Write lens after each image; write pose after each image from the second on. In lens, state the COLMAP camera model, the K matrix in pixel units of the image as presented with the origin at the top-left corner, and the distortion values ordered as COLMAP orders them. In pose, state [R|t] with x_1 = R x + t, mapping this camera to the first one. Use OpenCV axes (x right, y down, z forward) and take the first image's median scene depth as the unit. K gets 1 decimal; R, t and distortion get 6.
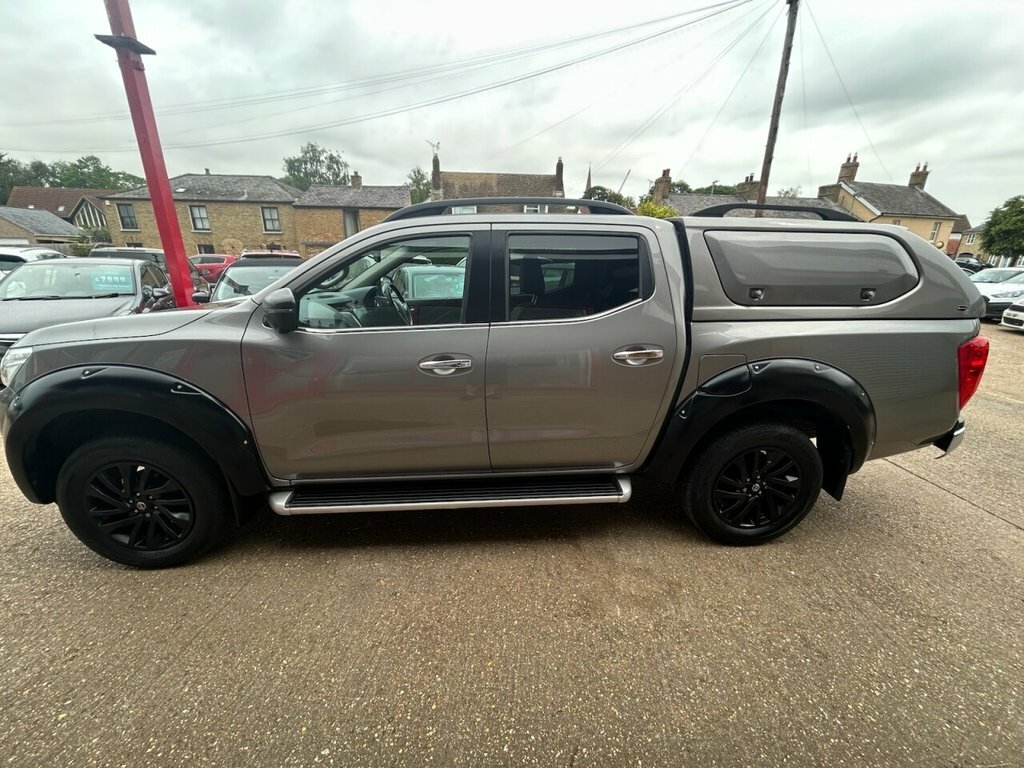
lens RADIAL K [[398.2, 0, 512.0], [0, 398.2, 384.0], [0, 0, 1]] dist [-0.001384, -0.000328]
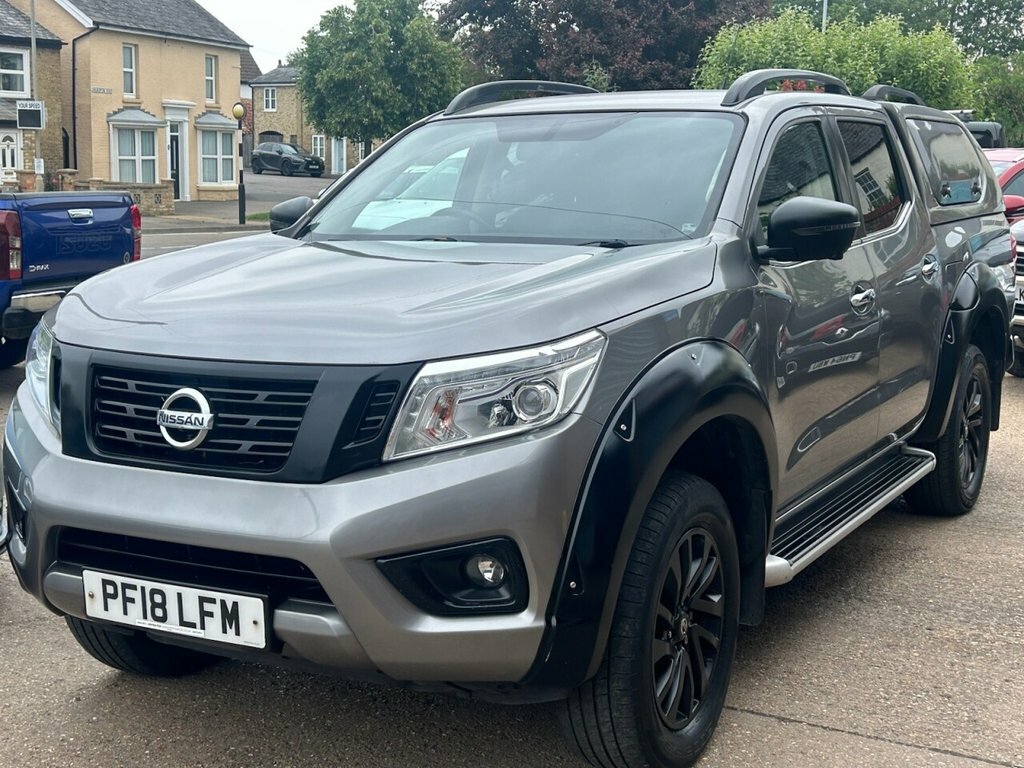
lens RADIAL K [[1494.7, 0, 528.5], [0, 1494.7, 372.6], [0, 0, 1]] dist [0.011259, -0.075842]
pose [[0.537964, -0.128685, 0.833088, -0.136452], [0.256235, 0.966479, -0.016174, -0.001423], [-0.803081, 0.222167, 0.552904, 0.001613]]
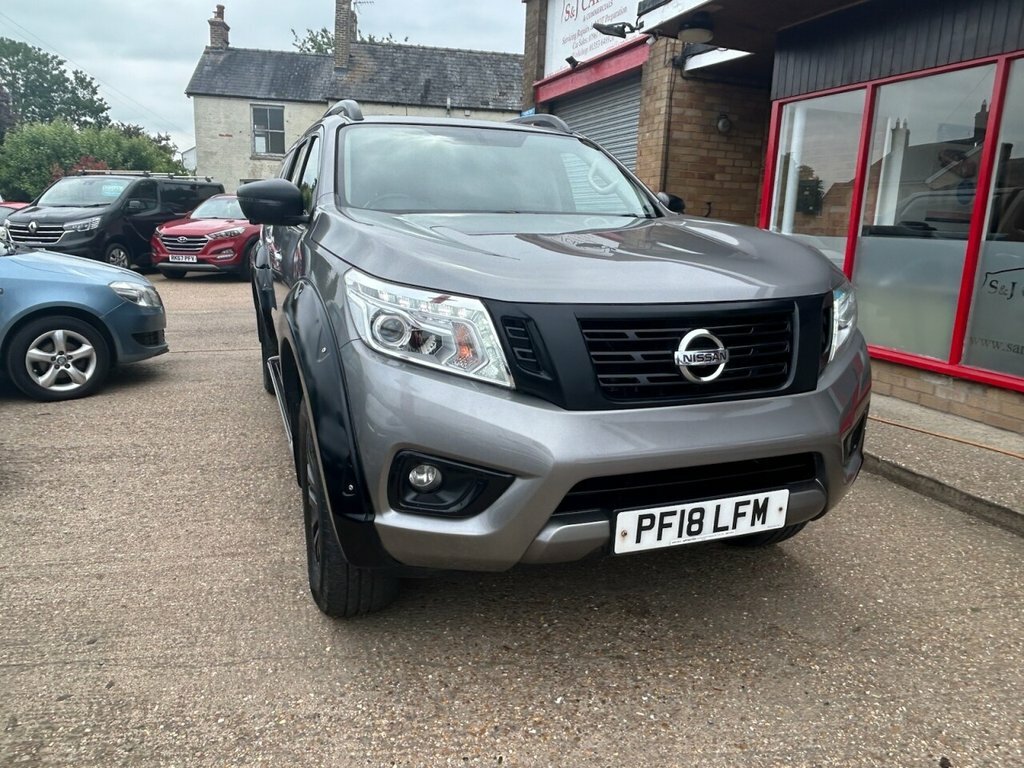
lens RADIAL K [[730.4, 0, 526.1], [0, 730.4, 380.0], [0, 0, 1]] dist [-0.000347, -0.006886]
pose [[-0.274785, -0.228048, 0.934070, -0.116594], [0.260543, 0.917460, 0.300639, -0.022275], [-0.925533, 0.325977, -0.192687, 0.090339]]
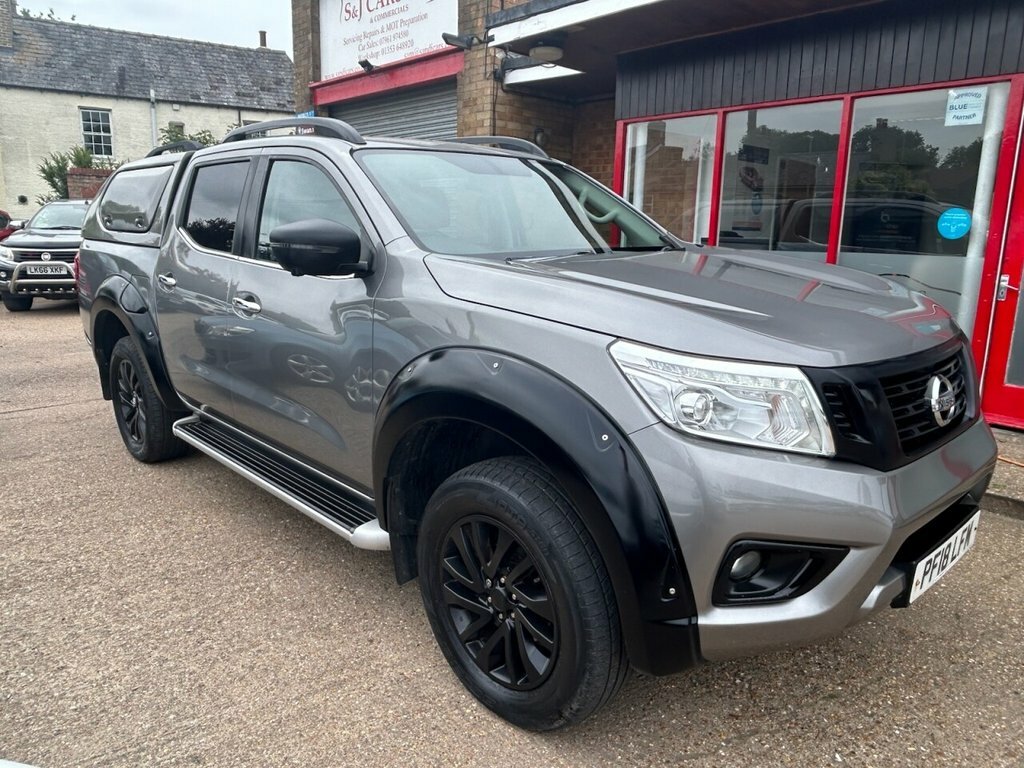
lens RADIAL K [[727.5, 0, 520.0], [0, 727.5, 386.7], [0, 0, 1]] dist [-0.003373, -0.000834]
pose [[-0.616926, -0.192286, 0.763170, -0.093452], [0.218573, 0.889687, 0.400852, -0.034265], [-0.756061, 0.414104, -0.506843, 0.118531]]
